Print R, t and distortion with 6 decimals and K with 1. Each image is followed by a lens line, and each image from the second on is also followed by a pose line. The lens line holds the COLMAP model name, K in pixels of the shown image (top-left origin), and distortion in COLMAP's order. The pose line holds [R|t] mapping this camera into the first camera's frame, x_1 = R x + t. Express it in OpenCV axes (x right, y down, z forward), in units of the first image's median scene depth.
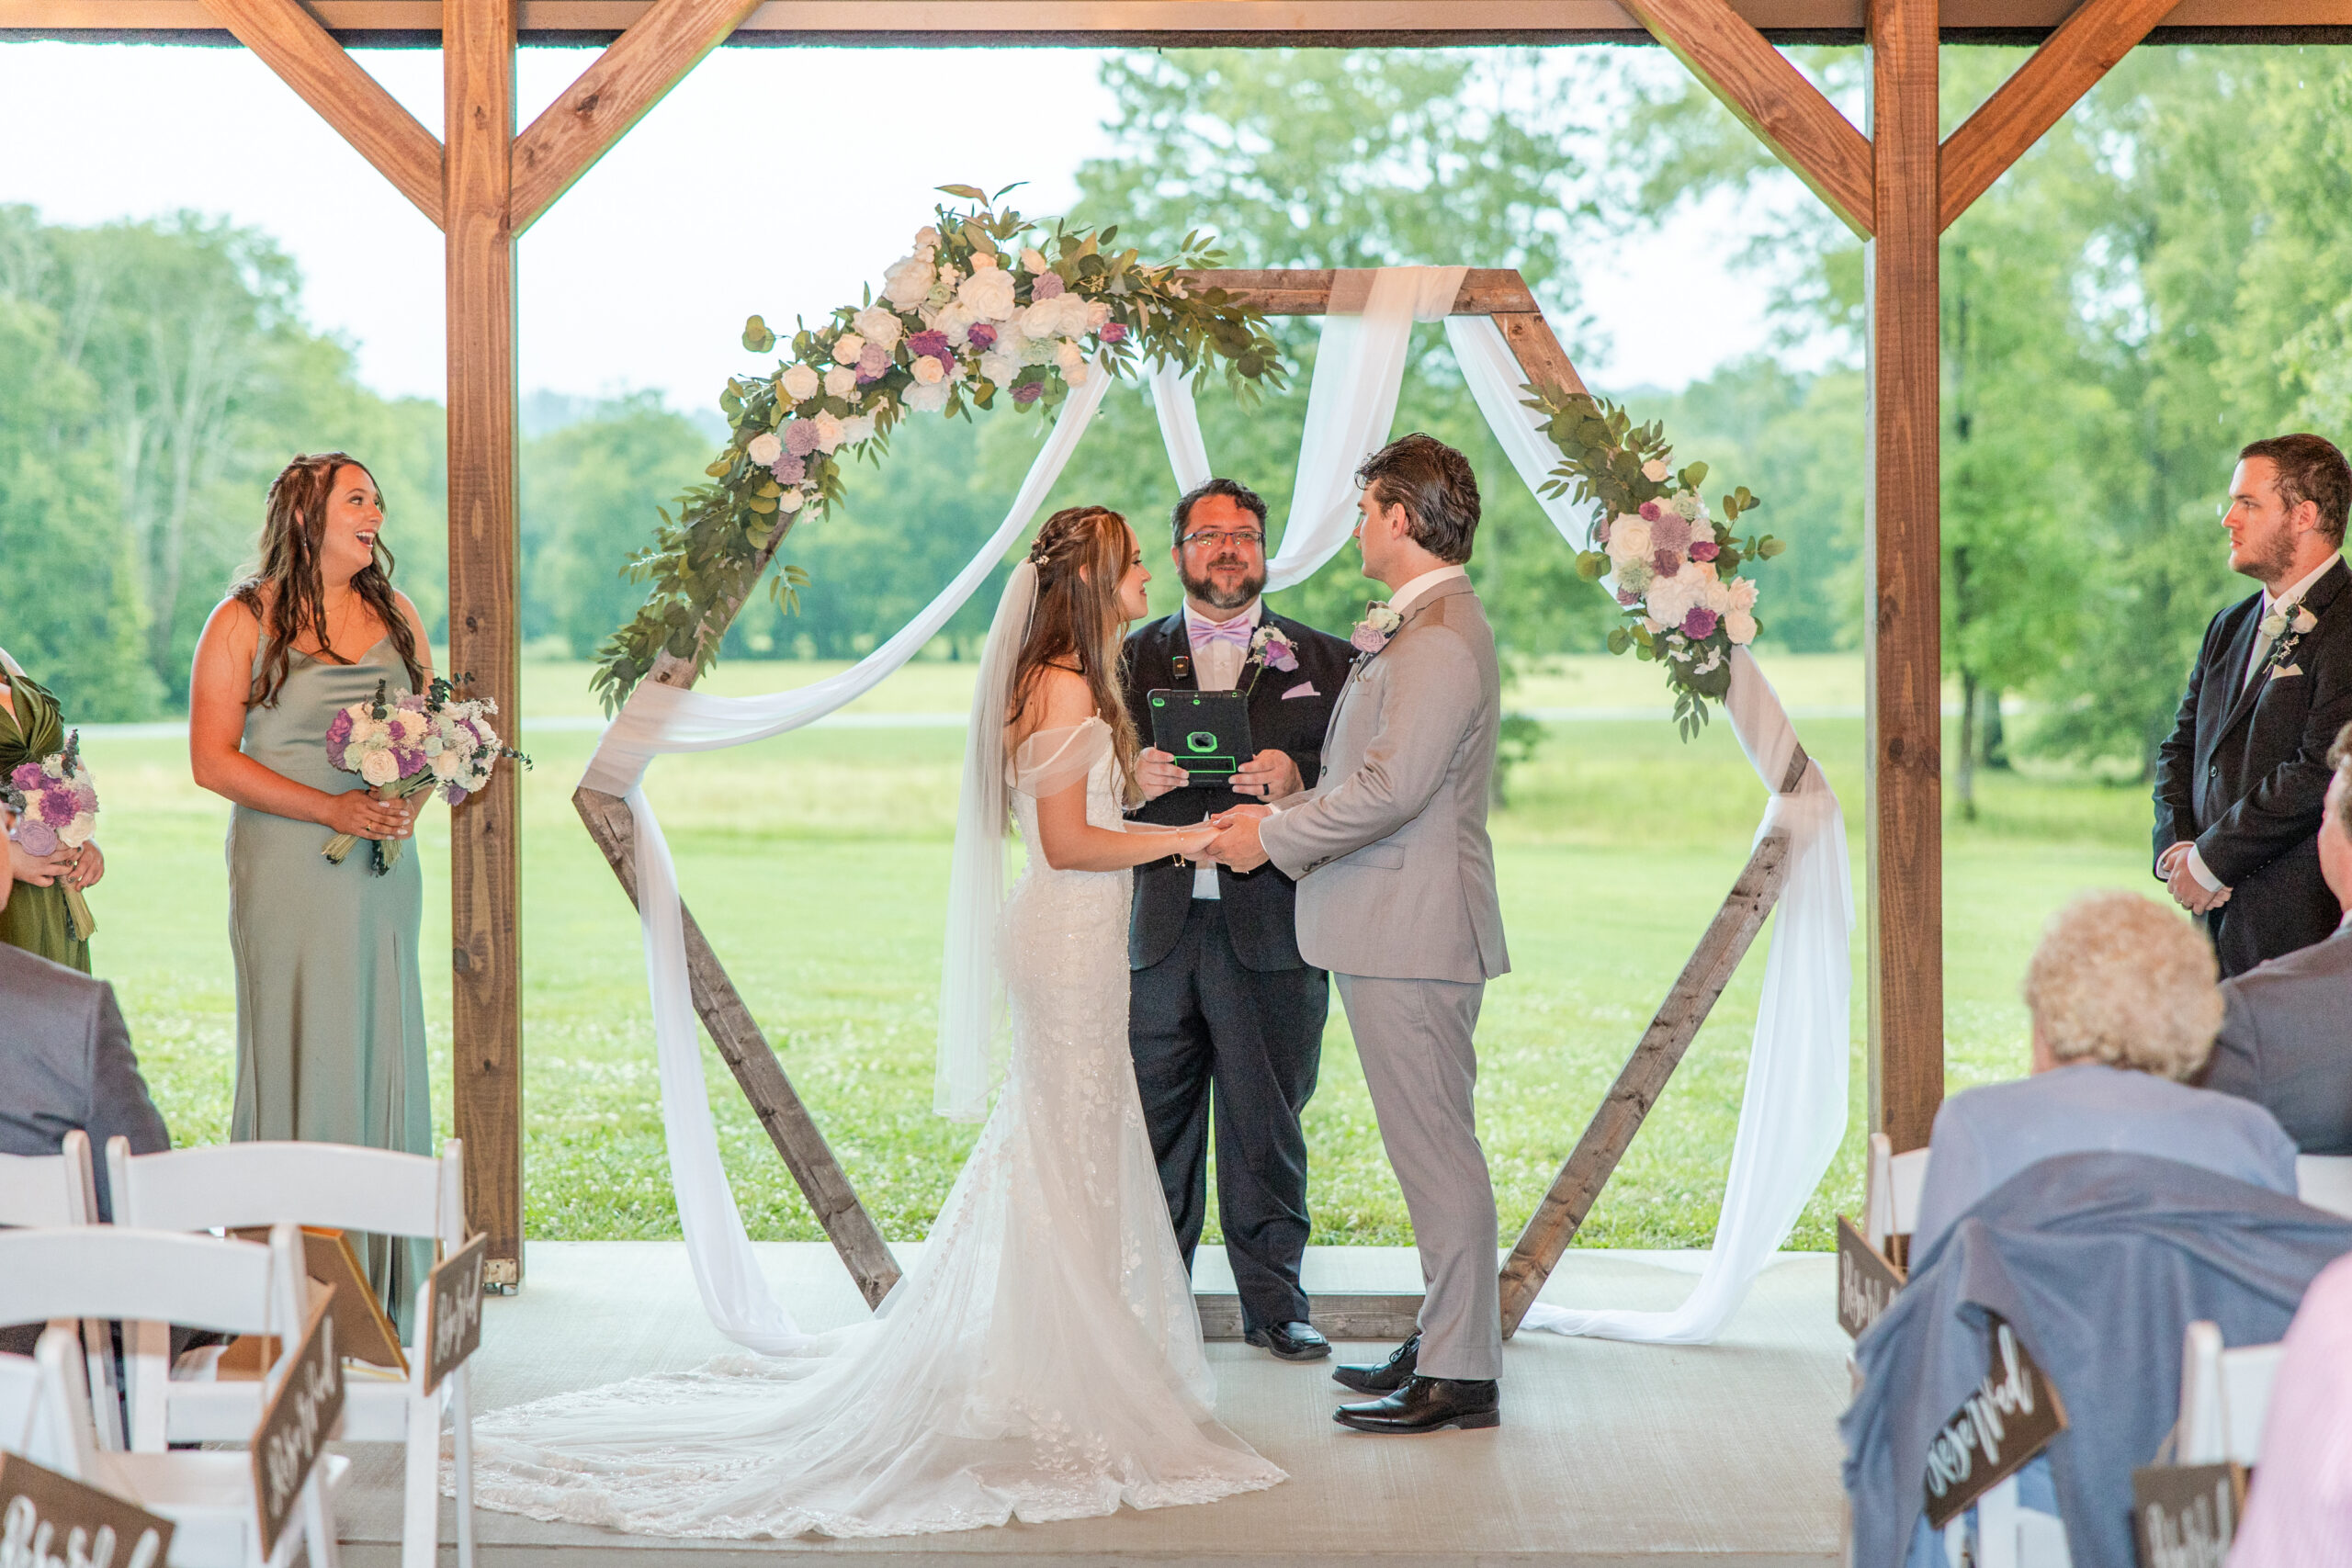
lens RADIAL K [[4526.5, 0, 1130.9], [0, 4526.5, 775.2], [0, 0, 1]] dist [0.004763, 0.033042]
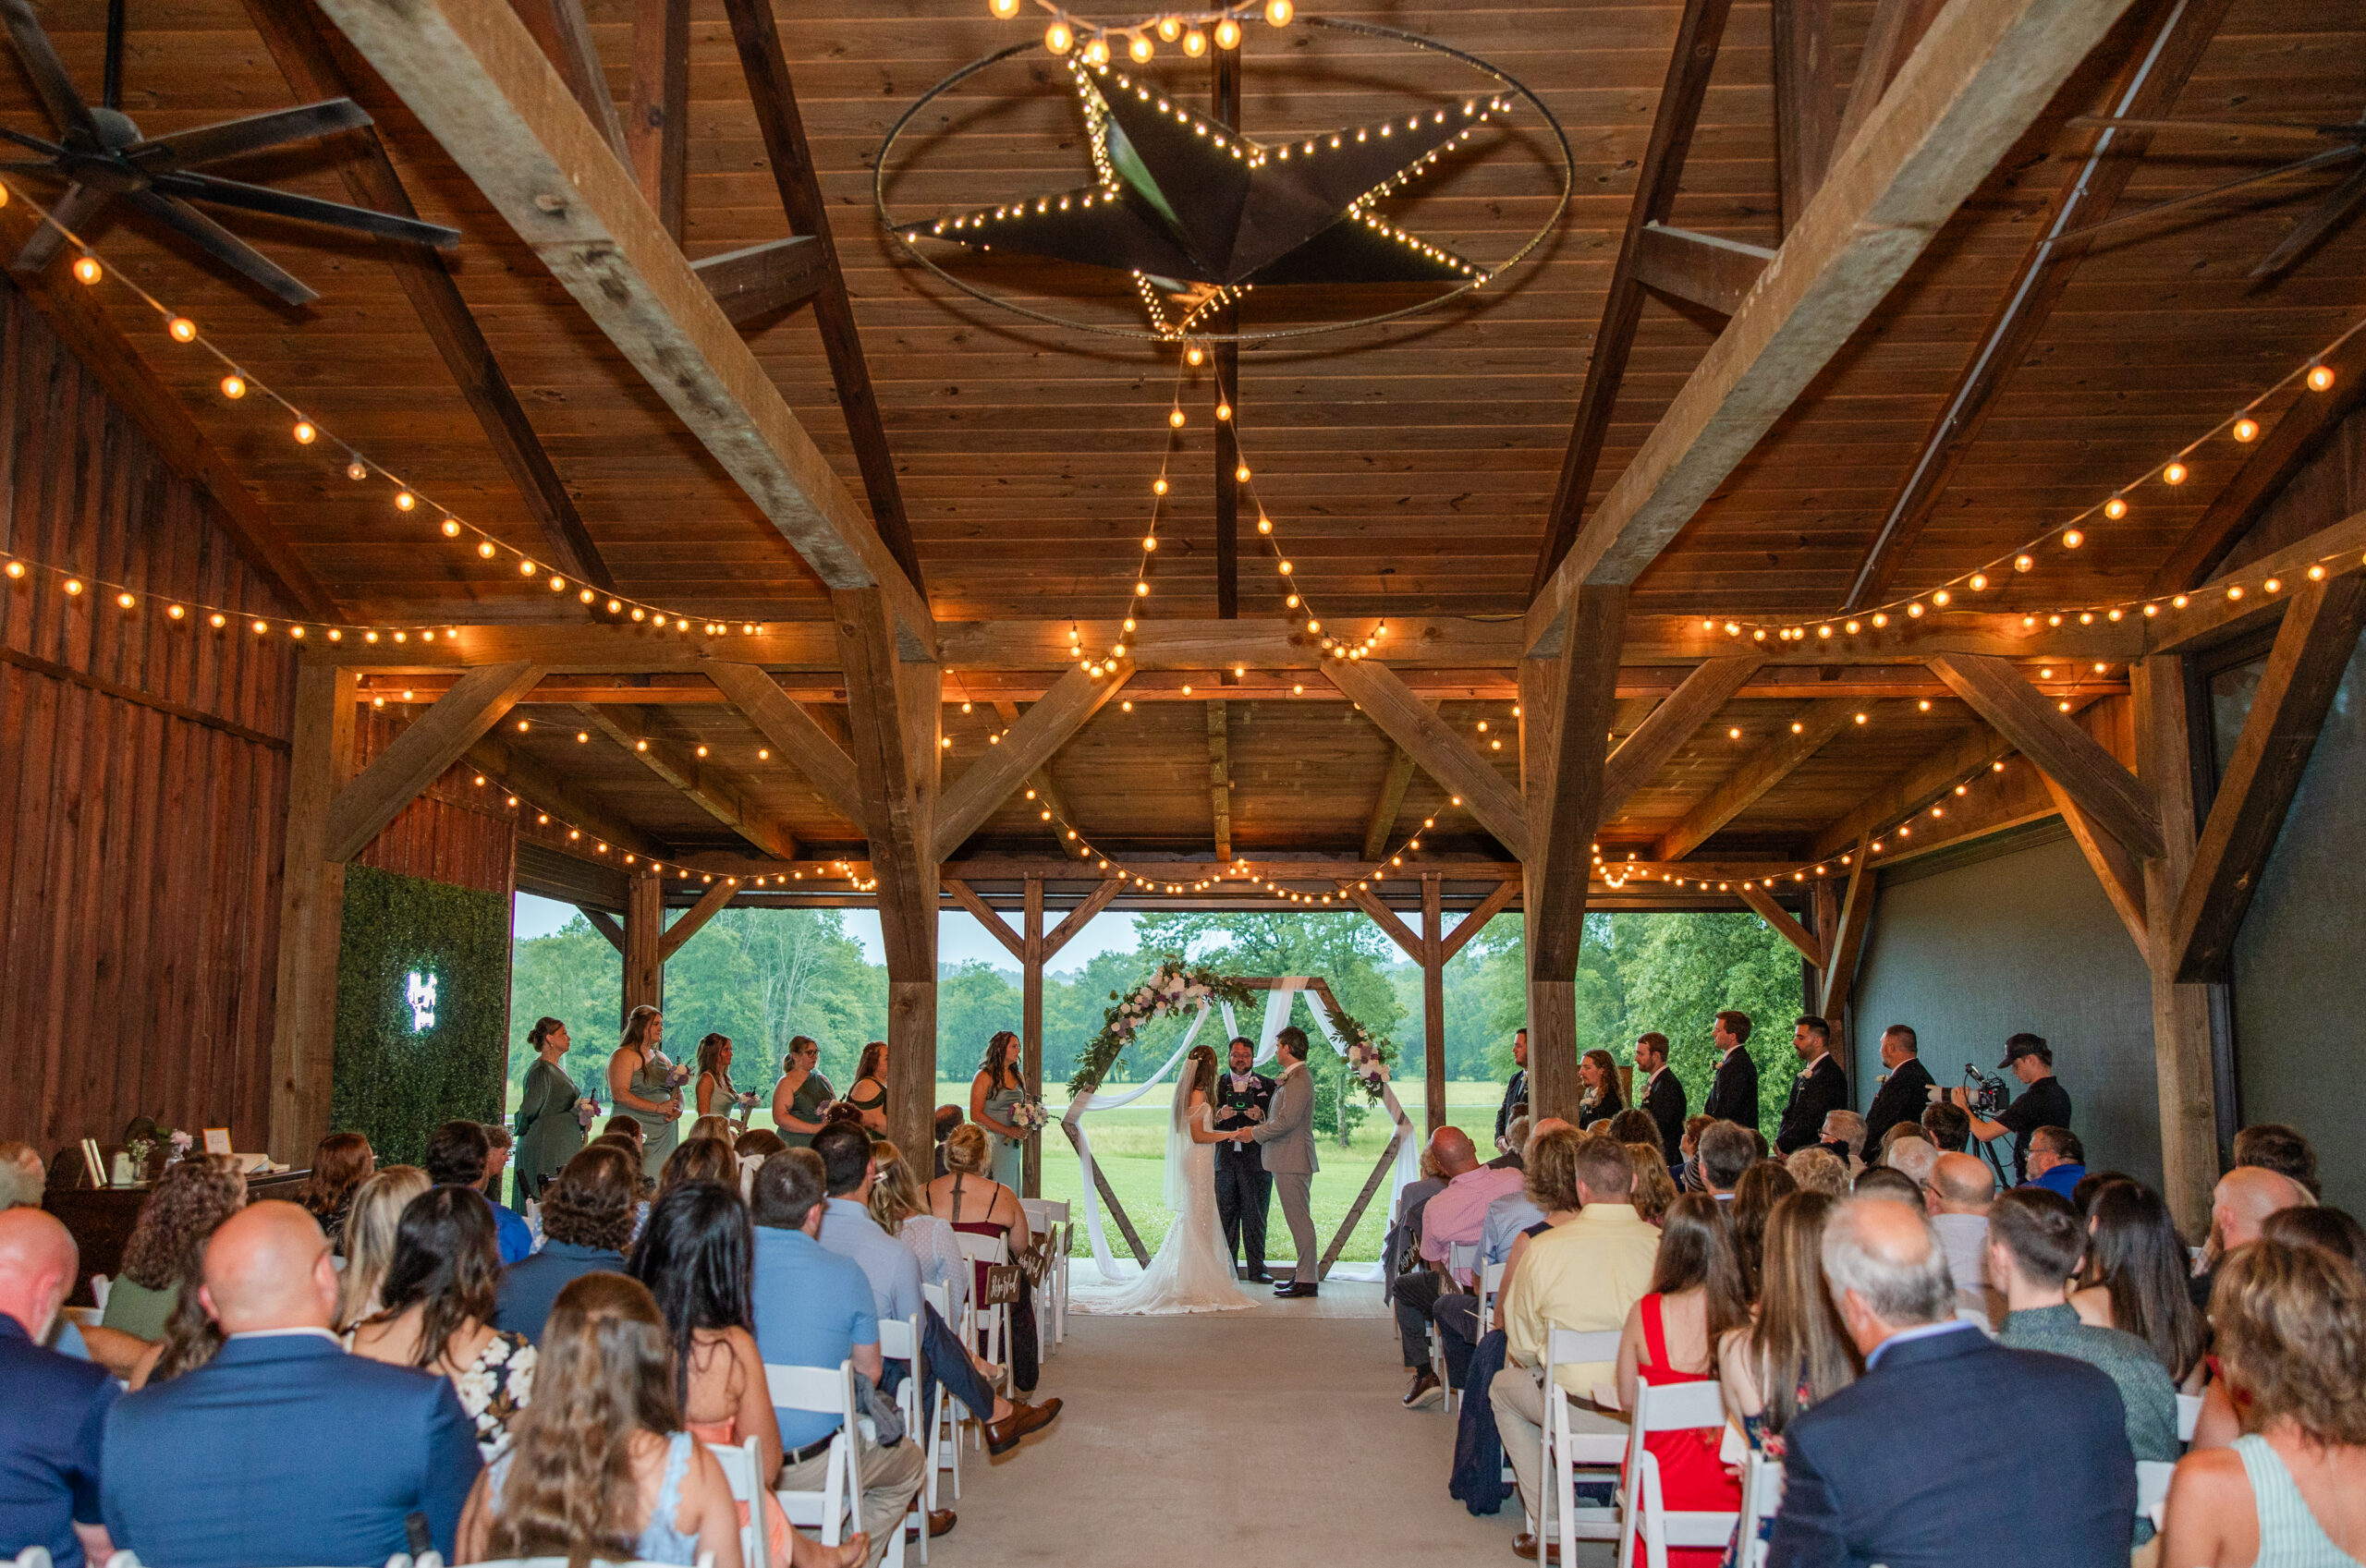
lens RADIAL K [[1988.2, 0, 1138.5], [0, 1988.2, 794.7], [0, 0, 1]] dist [0.010244, 0.004414]
pose [[0.999696, 0.001962, -0.024570, -0.023290], [-0.006056, 0.985824, -0.167673, 0.011626], [0.023893, 0.167771, 0.985536, -0.596030]]
